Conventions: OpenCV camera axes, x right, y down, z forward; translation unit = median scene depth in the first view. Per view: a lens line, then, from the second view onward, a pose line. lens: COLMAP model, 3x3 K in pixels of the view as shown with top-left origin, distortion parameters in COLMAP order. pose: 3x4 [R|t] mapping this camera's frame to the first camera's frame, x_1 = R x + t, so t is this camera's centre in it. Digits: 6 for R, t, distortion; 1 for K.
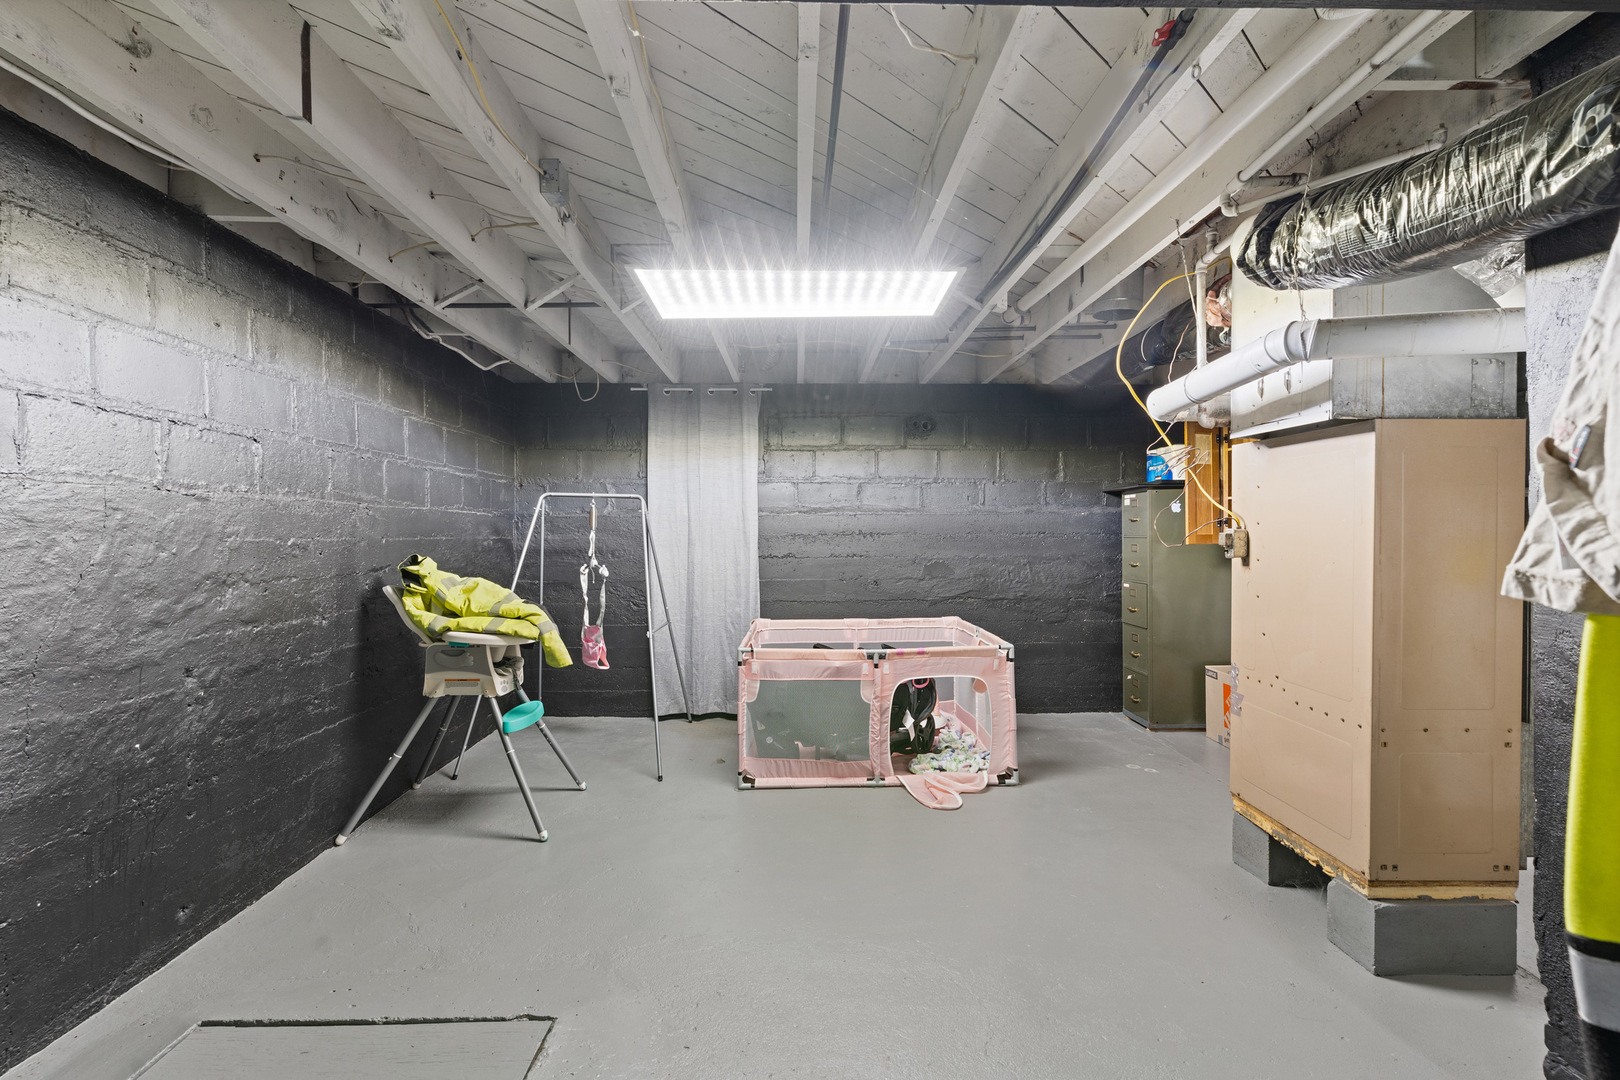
lens RADIAL K [[805.2, 0, 795.3], [0, 805.2, 535.8], [0, 0, 1]] dist [0.001074, 0.000660]
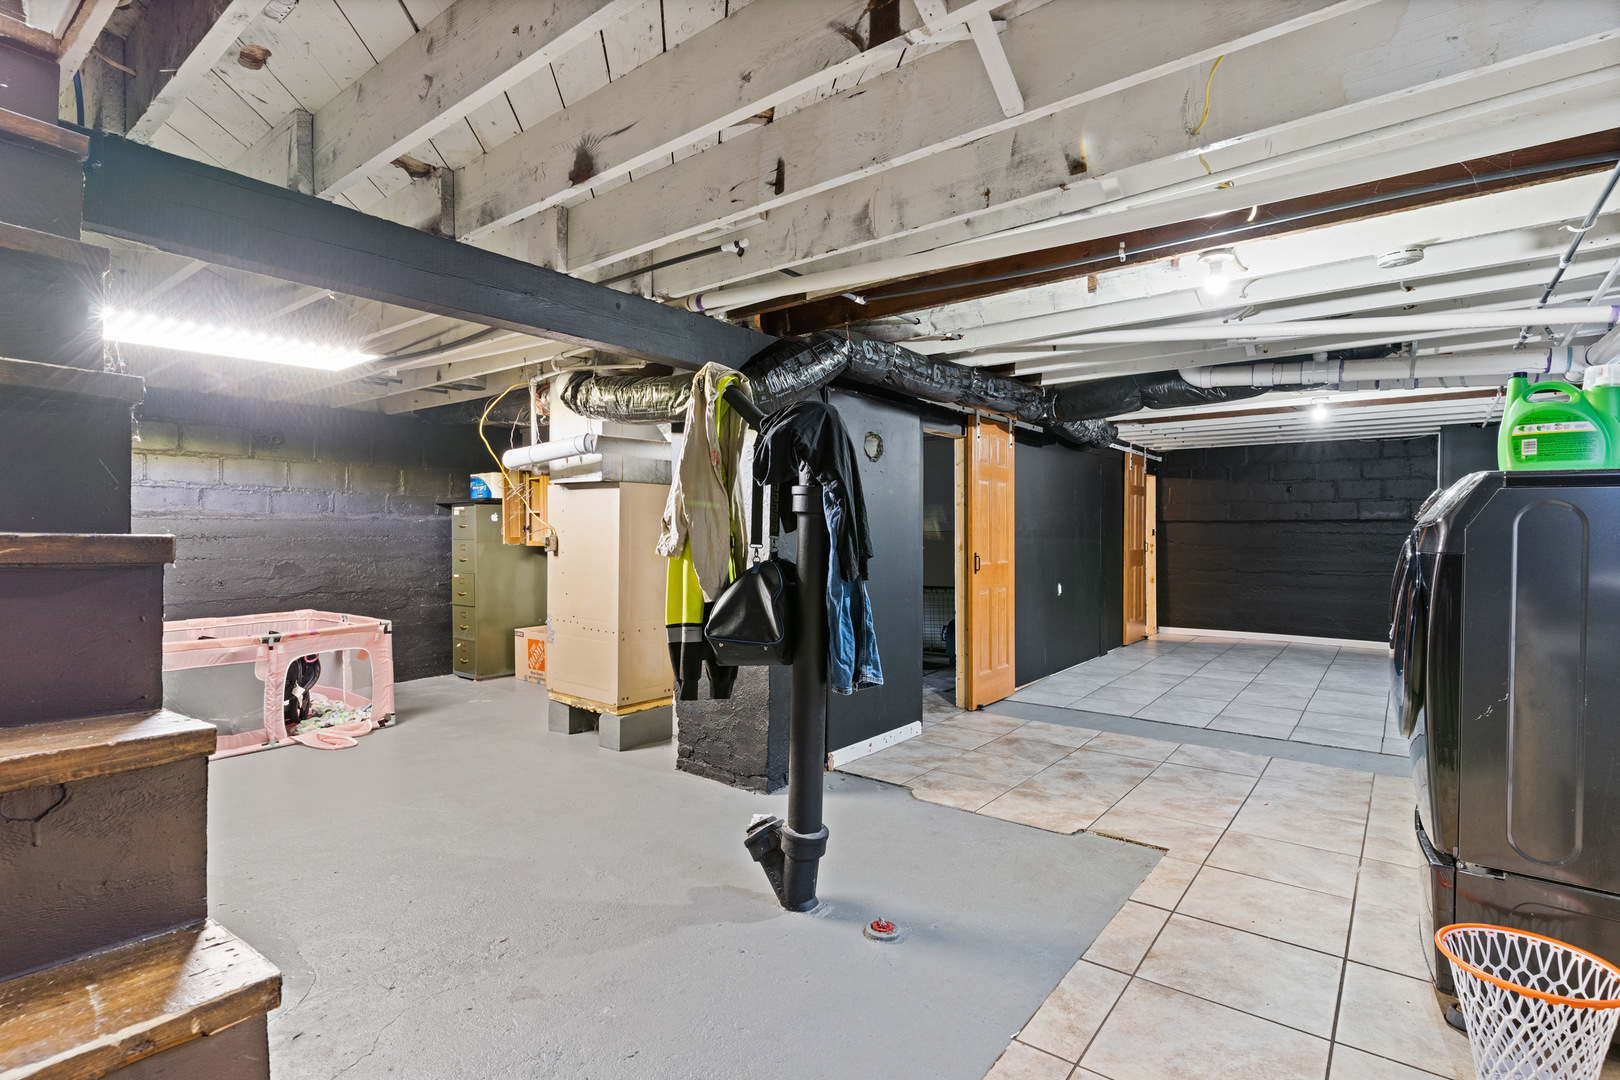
lens RADIAL K [[805.2, 0, 795.3], [0, 805.2, 535.8], [0, 0, 1]] dist [0.001074, 0.000660]
pose [[0.653530, -0.002113, 0.756898, -0.292267], [0.003133, 0.999995, 0.000086, -0.003020], [-0.756894, 0.002315, 0.653533, -0.367561]]
